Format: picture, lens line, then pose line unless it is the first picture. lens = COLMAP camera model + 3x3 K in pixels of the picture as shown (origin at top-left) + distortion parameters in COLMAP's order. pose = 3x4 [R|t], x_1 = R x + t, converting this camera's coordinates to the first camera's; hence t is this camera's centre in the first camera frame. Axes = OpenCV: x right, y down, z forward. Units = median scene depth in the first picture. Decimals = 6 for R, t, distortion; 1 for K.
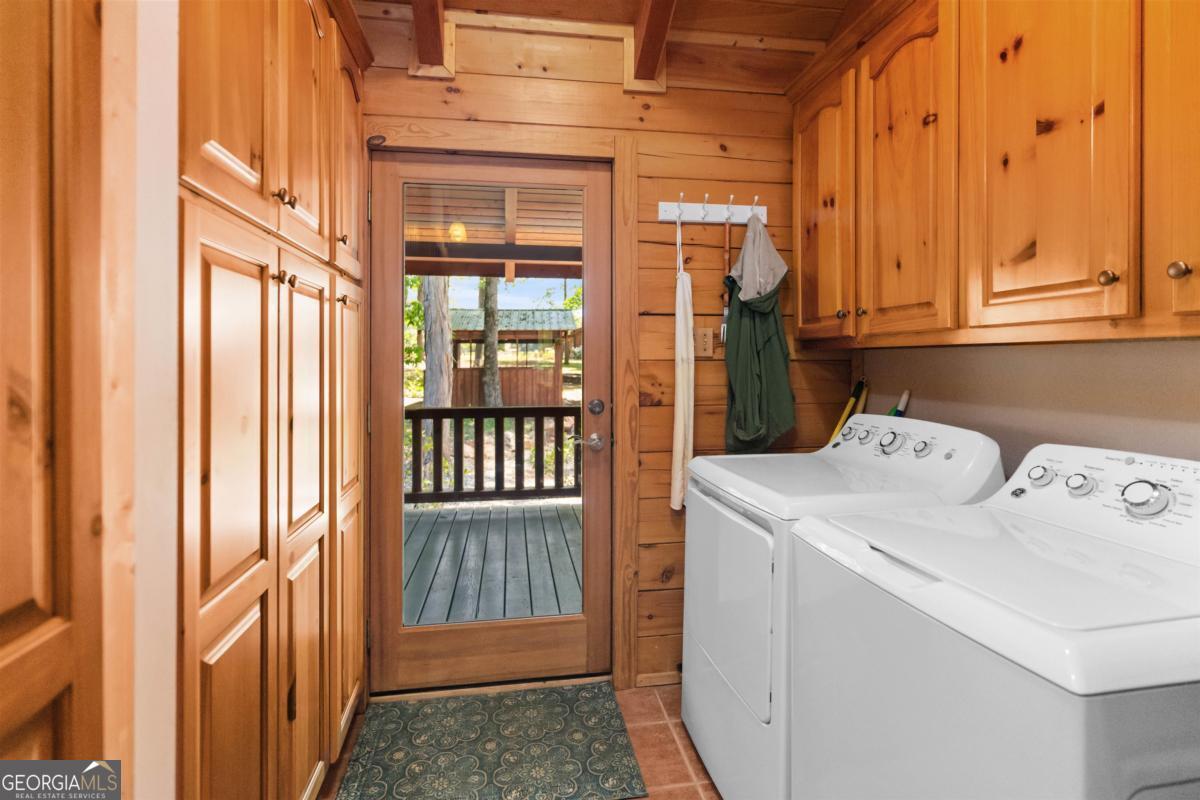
lens RADIAL K [[569.8, 0, 600.0], [0, 569.8, 395.0], [0, 0, 1]] dist [0.000096, 0.000321]
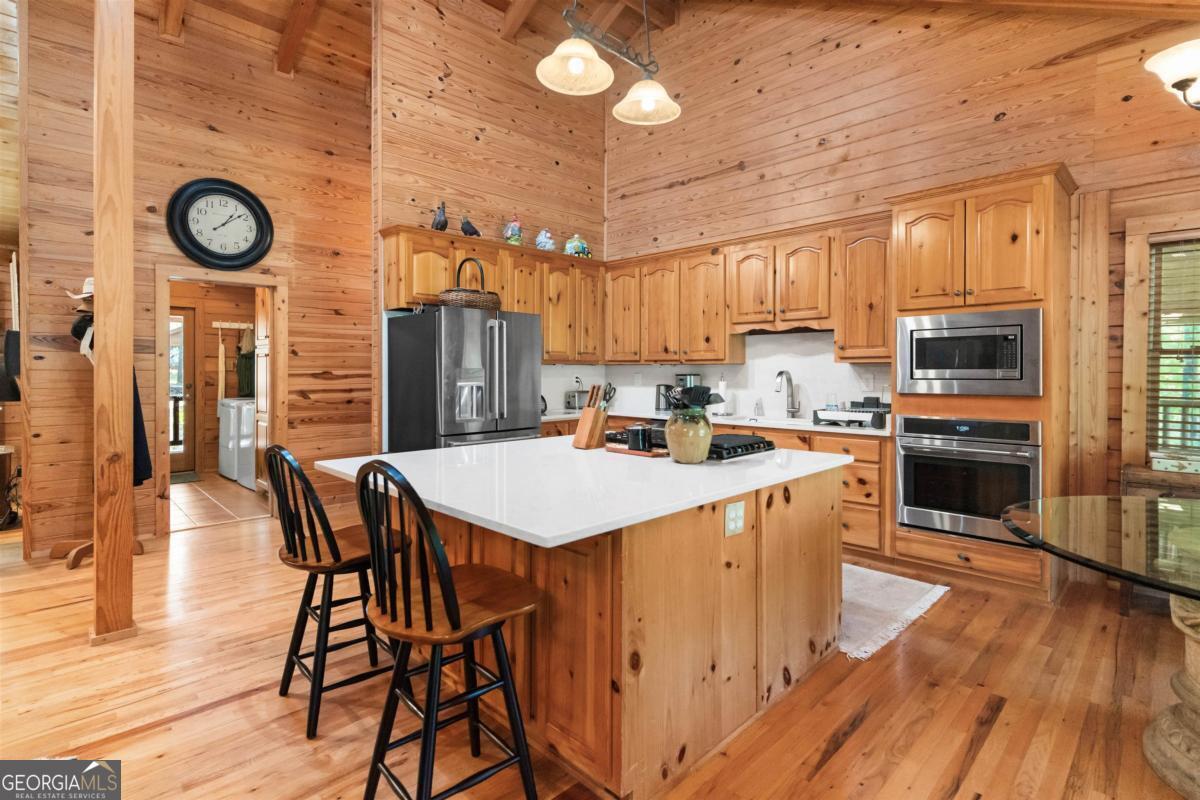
lens RADIAL K [[569.8, 0, 590.4], [0, 569.8, 382.1], [0, 0, 1]] dist [0.000096, 0.000321]
pose [[0.820029, -0.000889, 0.572321, 0.012138], [0.000504, 1.000000, 0.000831, -0.001354], [-0.572321, -0.000393, 0.820030, -2.841932]]
